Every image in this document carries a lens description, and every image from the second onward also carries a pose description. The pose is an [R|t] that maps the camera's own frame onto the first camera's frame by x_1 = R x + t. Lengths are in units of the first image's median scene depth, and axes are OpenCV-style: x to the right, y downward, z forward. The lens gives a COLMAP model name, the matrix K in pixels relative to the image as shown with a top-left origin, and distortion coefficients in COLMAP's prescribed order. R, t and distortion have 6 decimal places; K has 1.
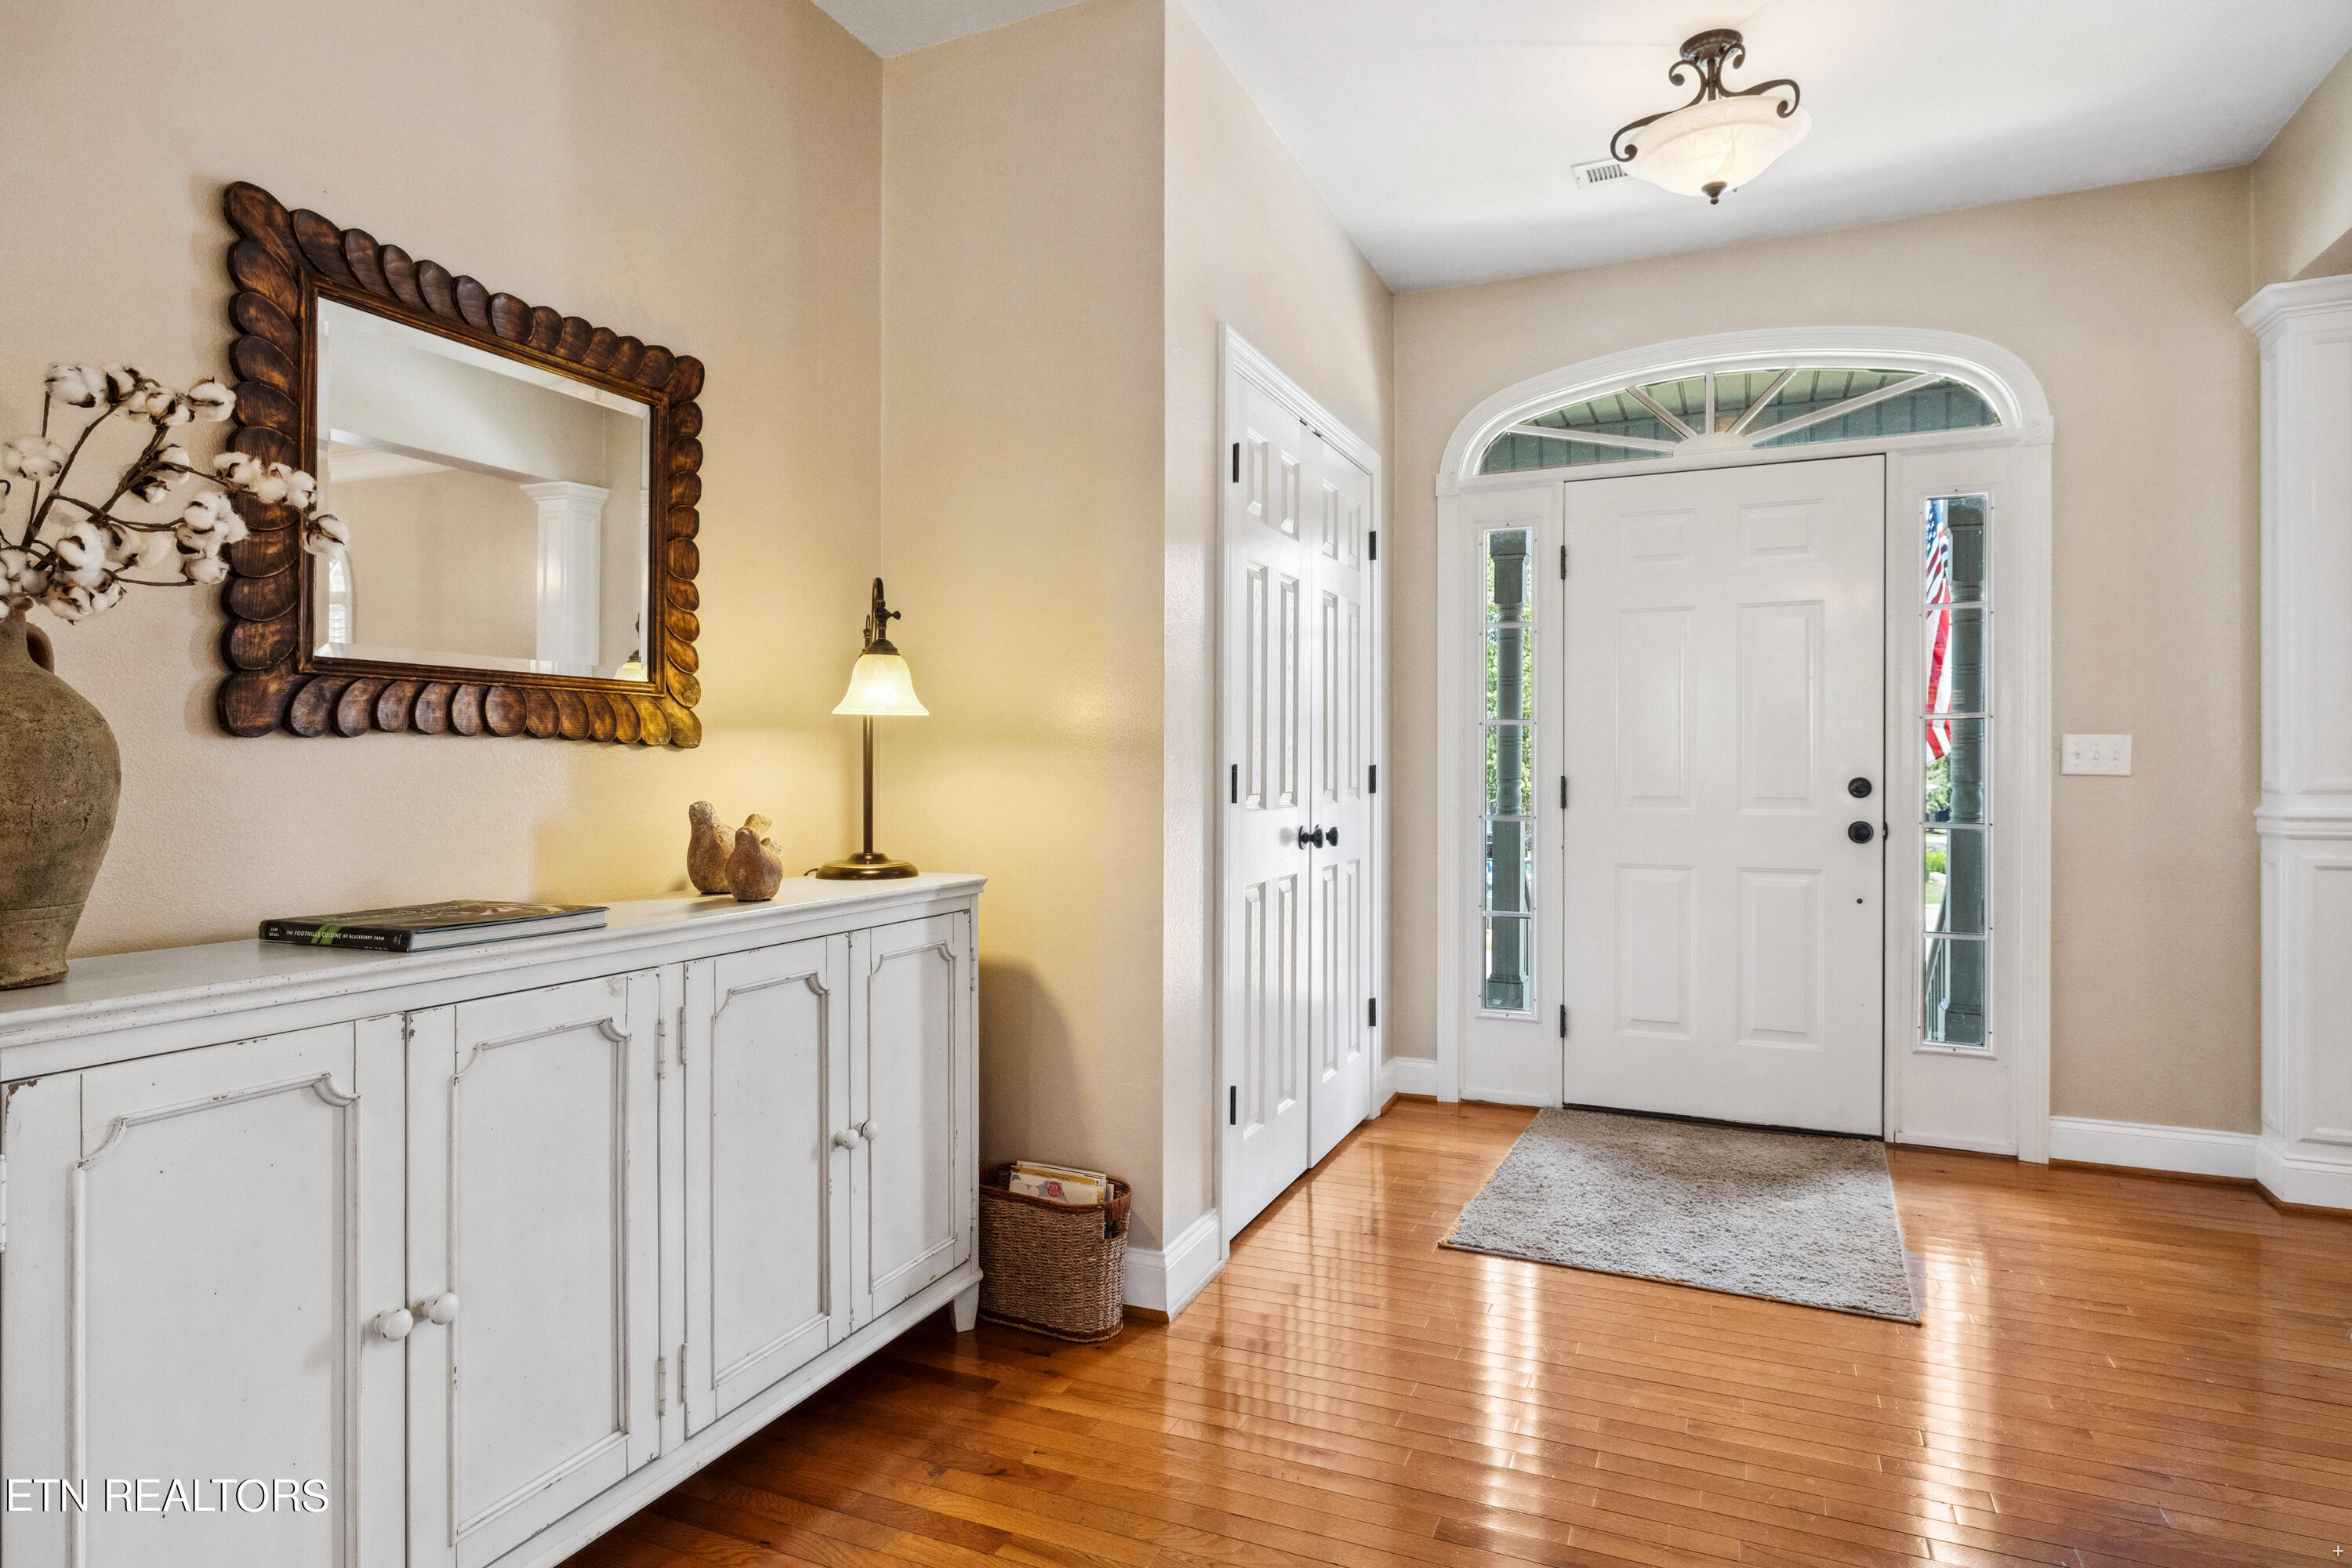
lens RADIAL K [[1276.1, 0, 1167.9], [0, 1276.1, 764.5], [0, 0, 1]] dist [-0.007440, -0.001641]
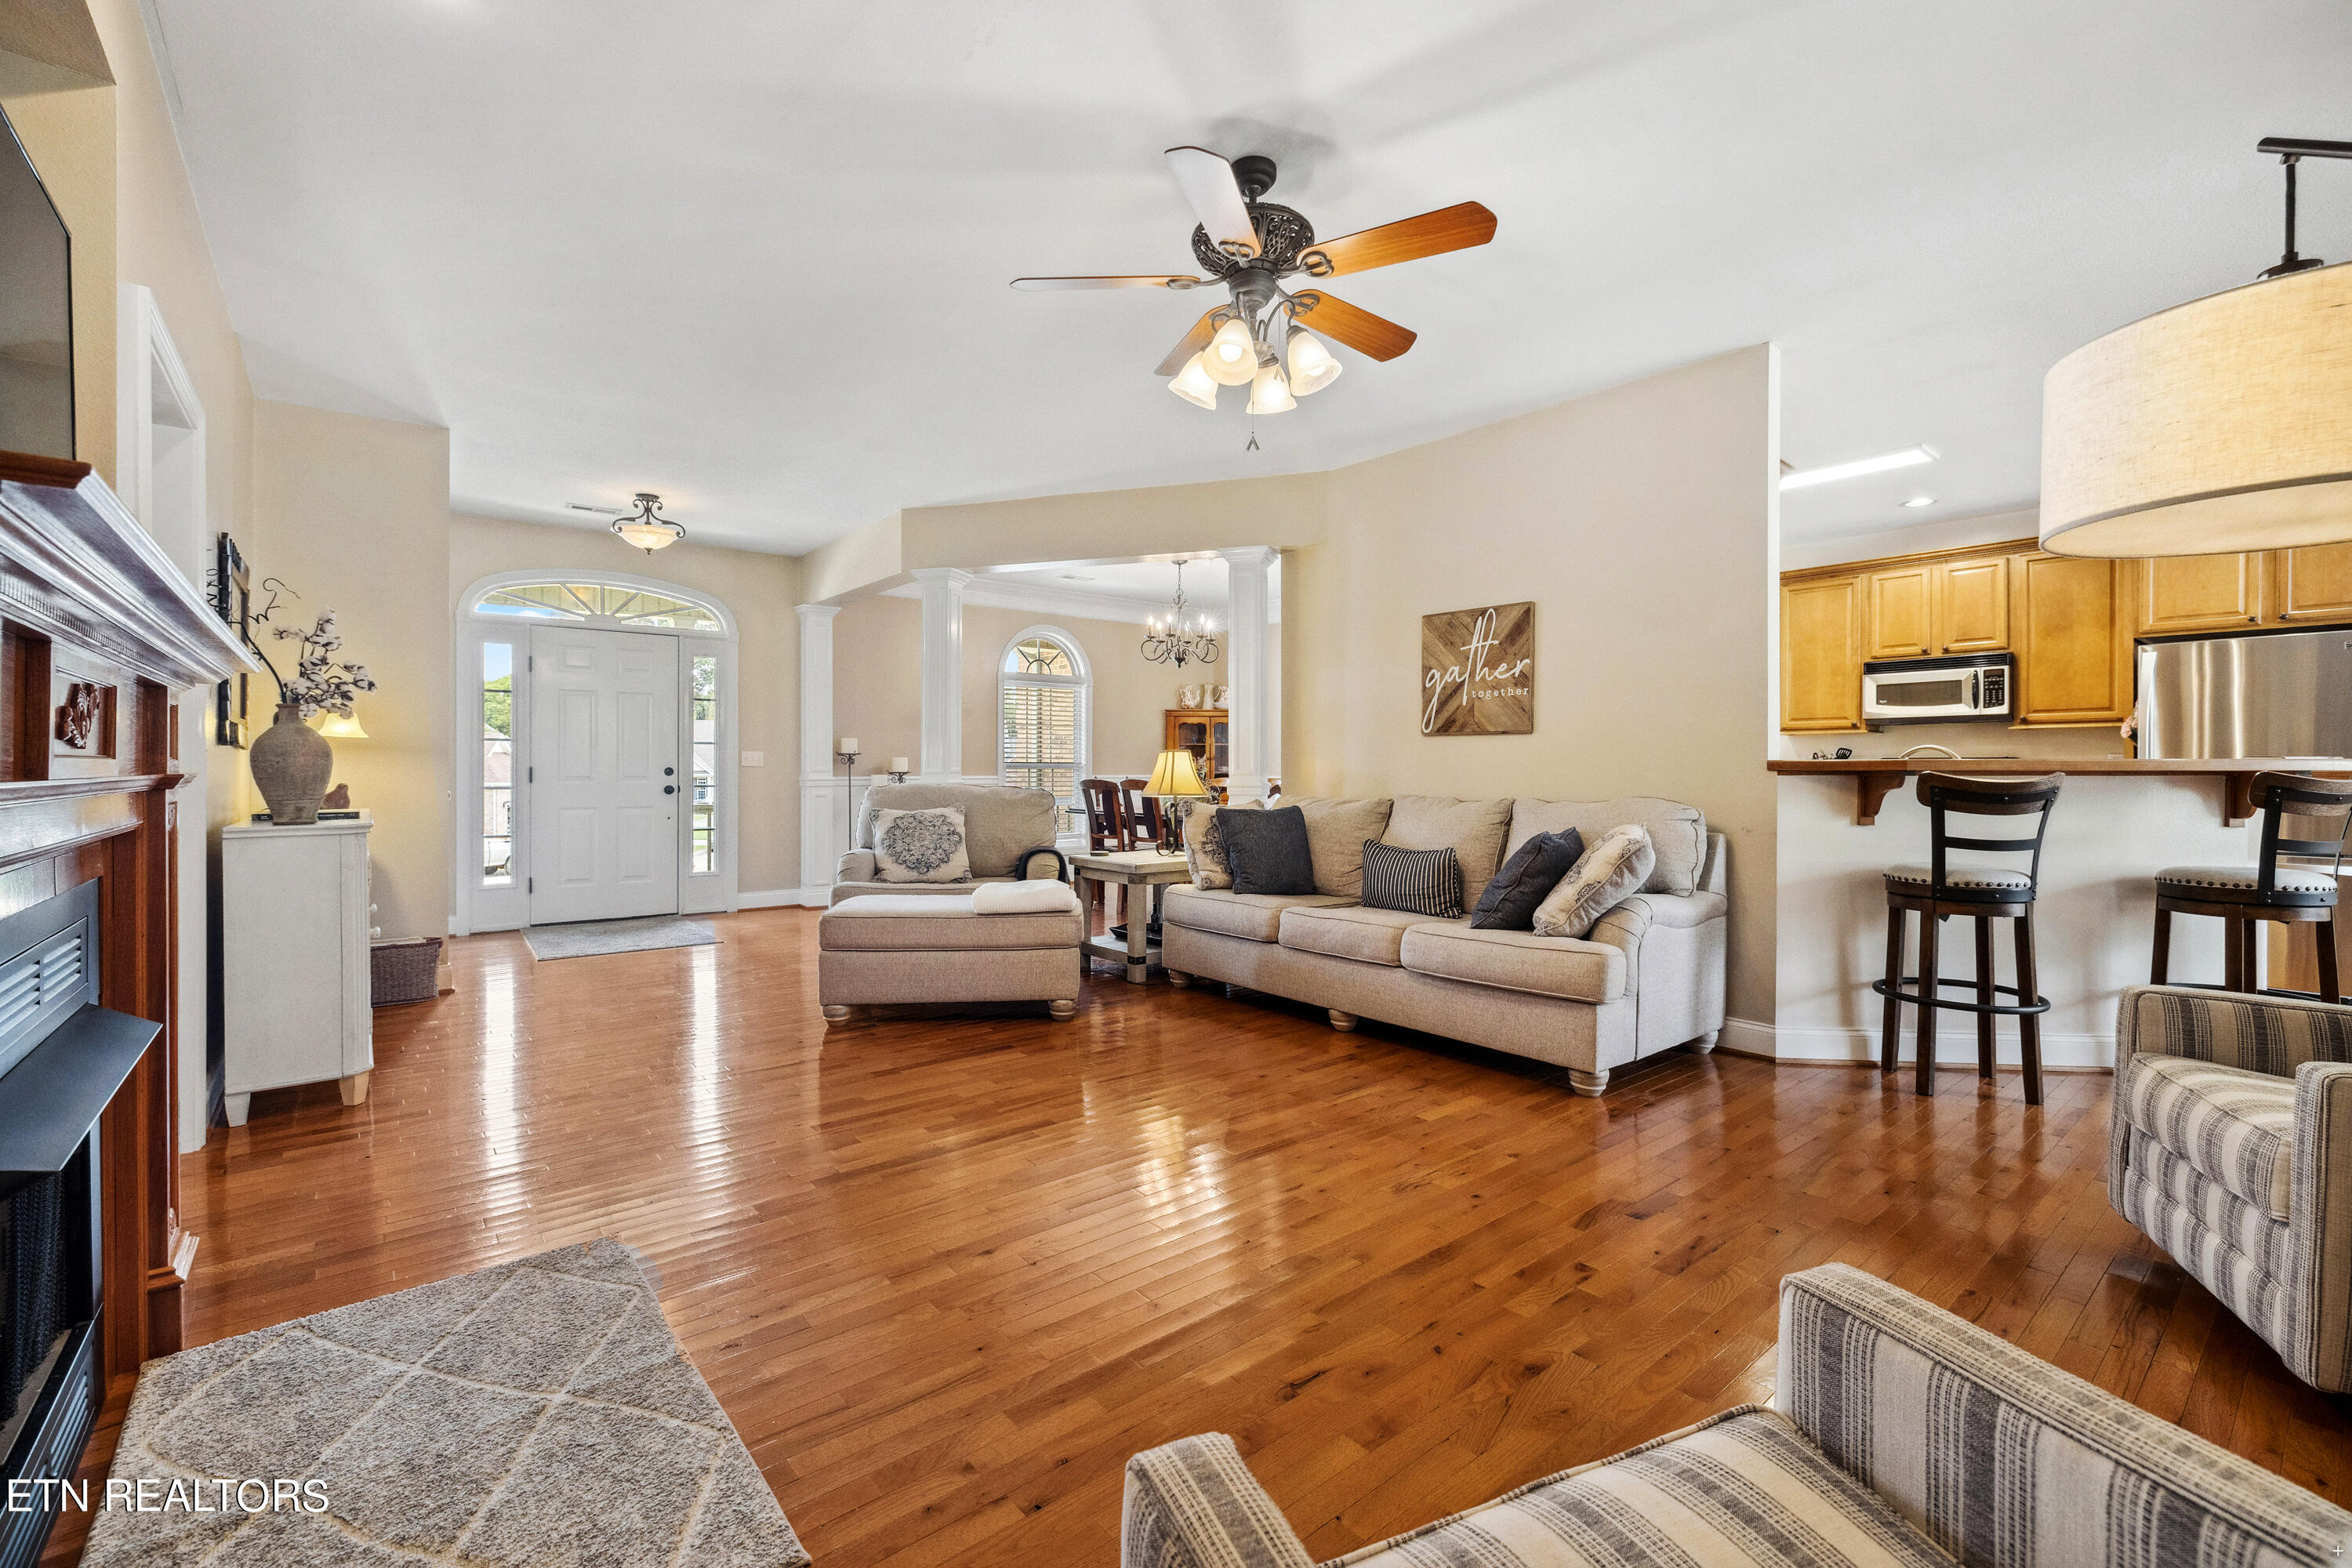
lens RADIAL K [[1001.7, 0, 1186.0], [0, 1001.7, 774.8], [0, 0, 1]] dist [0.004060, 0.000231]
pose [[0.423173, -0.005703, 0.906031, -1.159950], [-0.000095, 0.999980, 0.006339, 0.017174], [-0.906049, -0.002768, 0.423164, -1.068545]]
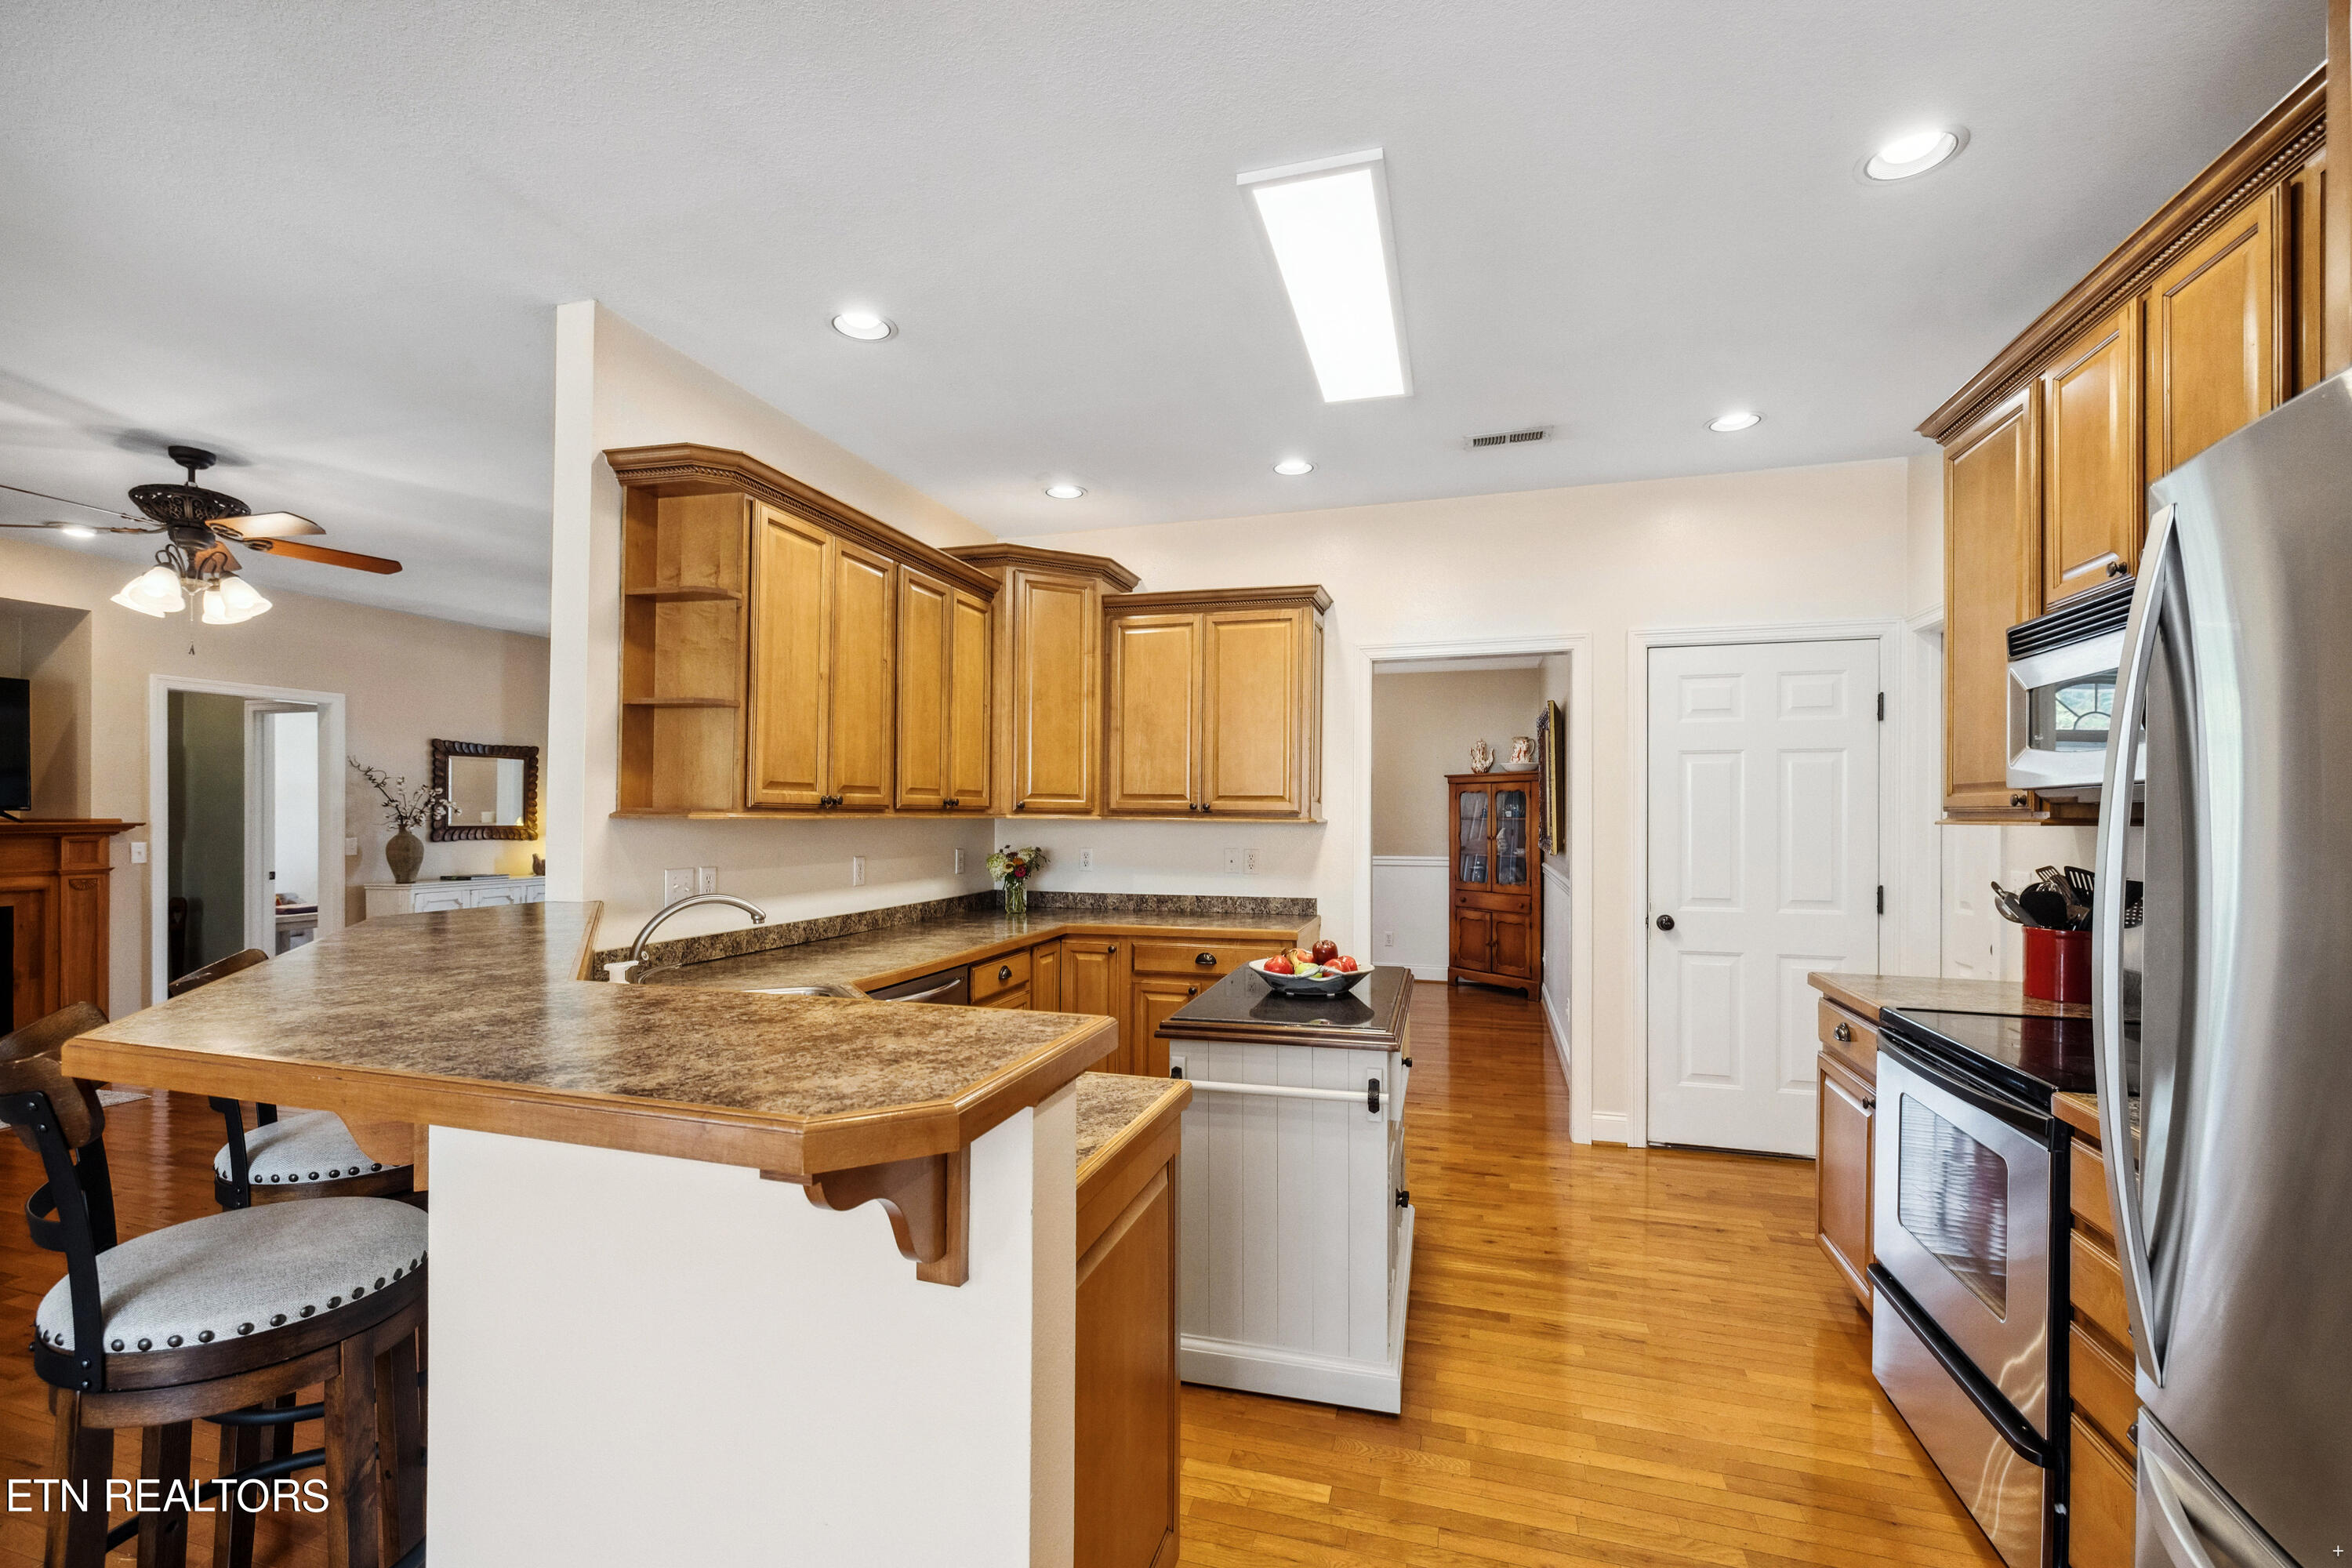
lens RADIAL K [[1001.7, 0, 1165.8], [0, 1001.7, 814.3], [0, 0, 1]] dist [0.004060, 0.000231]
pose [[0.992290, 0.000827, 0.123933, 1.248314], [-0.000596, 0.999998, -0.001902, -0.091609], [-0.123934, 0.001814, 0.992289, -2.476824]]
